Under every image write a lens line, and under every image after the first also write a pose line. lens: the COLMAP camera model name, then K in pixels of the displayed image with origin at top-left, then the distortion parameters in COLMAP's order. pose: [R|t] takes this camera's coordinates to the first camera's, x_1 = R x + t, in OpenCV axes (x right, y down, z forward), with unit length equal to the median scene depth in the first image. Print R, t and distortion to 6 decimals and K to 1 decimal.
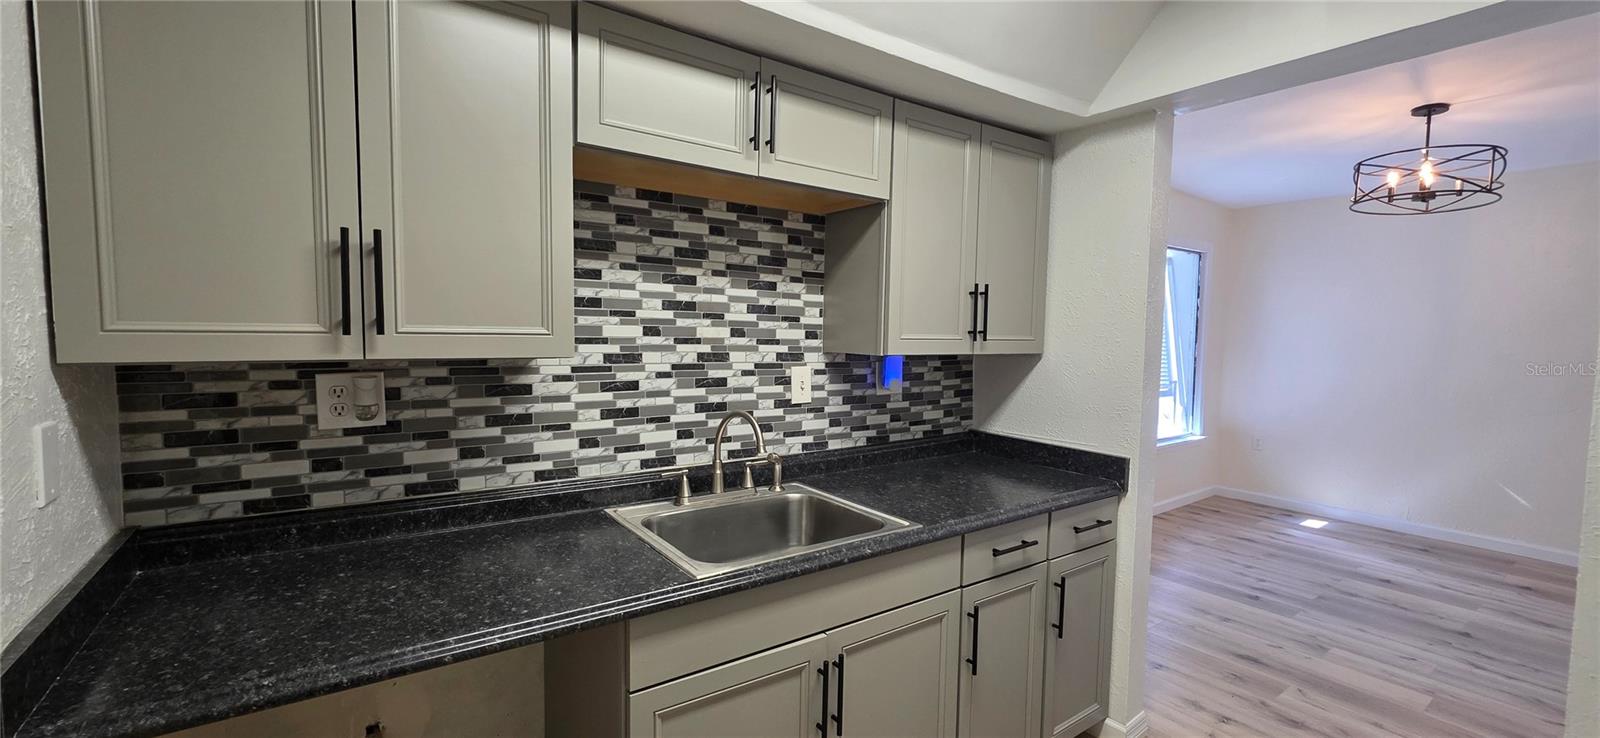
lens RADIAL K [[641.6, 0, 795.5], [0, 641.6, 374.8], [0, 0, 1]] dist [-0.000769, 0.000230]
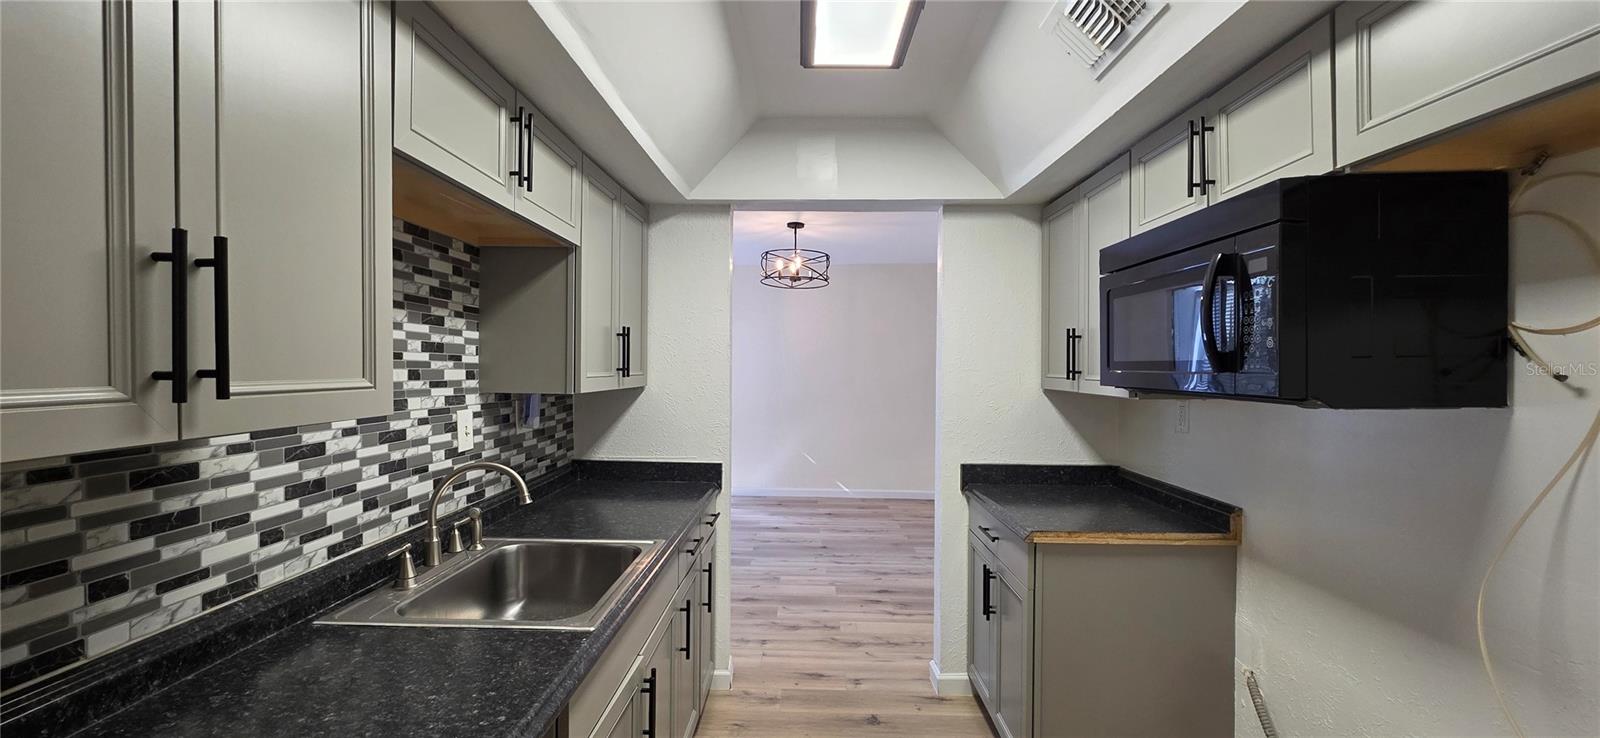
lens RADIAL K [[641.6, 0, 795.5], [0, 641.6, 374.8], [0, 0, 1]] dist [-0.000769, 0.000230]
pose [[0.596075, -0.022237, 0.802621, -0.457967], [0.054865, 0.998408, -0.013085, -0.026388], [-0.801052, 0.051836, 0.596346, 0.088596]]
